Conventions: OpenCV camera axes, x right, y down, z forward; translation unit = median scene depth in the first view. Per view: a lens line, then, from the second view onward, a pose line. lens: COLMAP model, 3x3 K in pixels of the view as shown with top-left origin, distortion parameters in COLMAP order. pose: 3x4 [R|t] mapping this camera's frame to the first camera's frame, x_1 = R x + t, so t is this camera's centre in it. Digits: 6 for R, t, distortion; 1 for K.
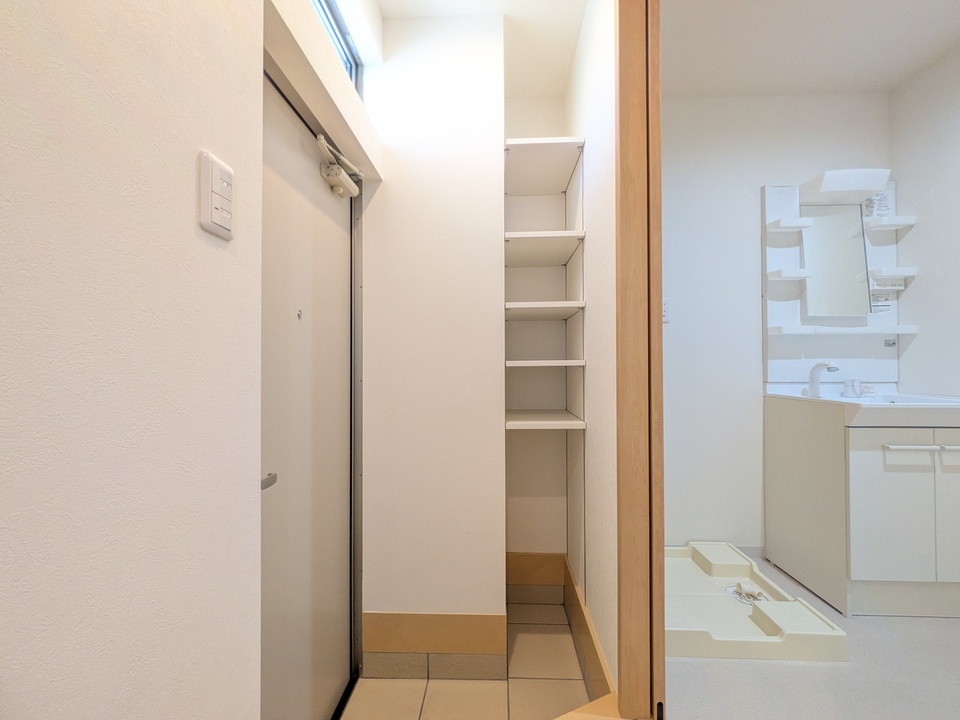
lens RADIAL K [[382.0, 0, 483.9], [0, 382.0, 360.4], [0, 0, 1]] dist [-0.001622, 0.000352]
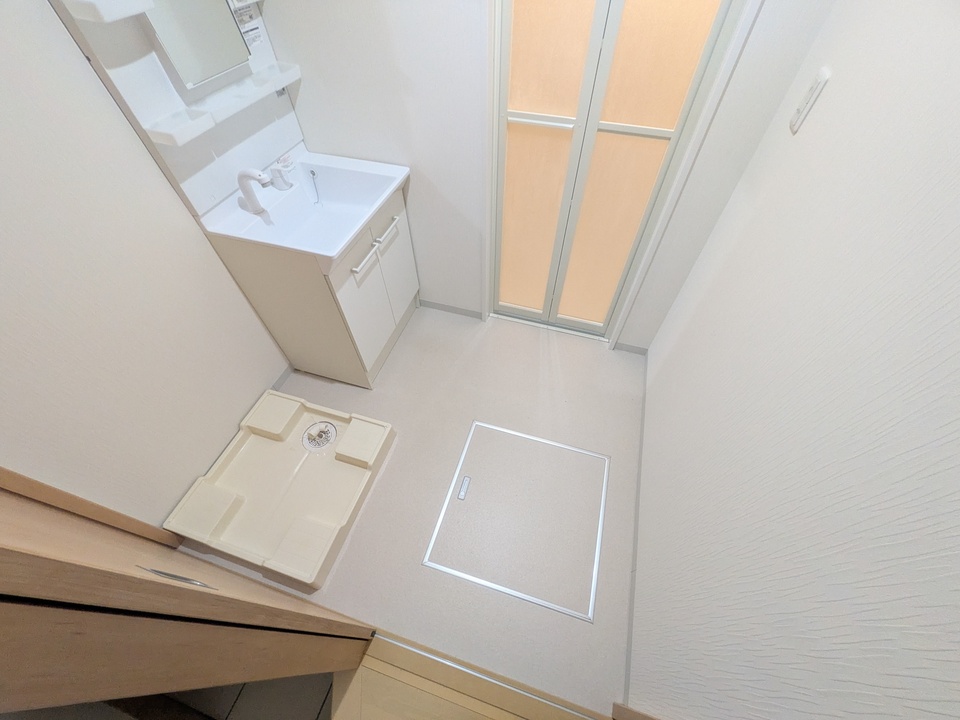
lens RADIAL K [[382.0, 0, 483.9], [0, 382.0, 360.4], [0, 0, 1]] dist [-0.001622, 0.000352]
pose [[0.253865, -0.765318, 0.591474, 0.276496], [-0.012884, 0.608777, 0.793237, -0.337059], [-0.967154, -0.208996, 0.144687, 0.361192]]
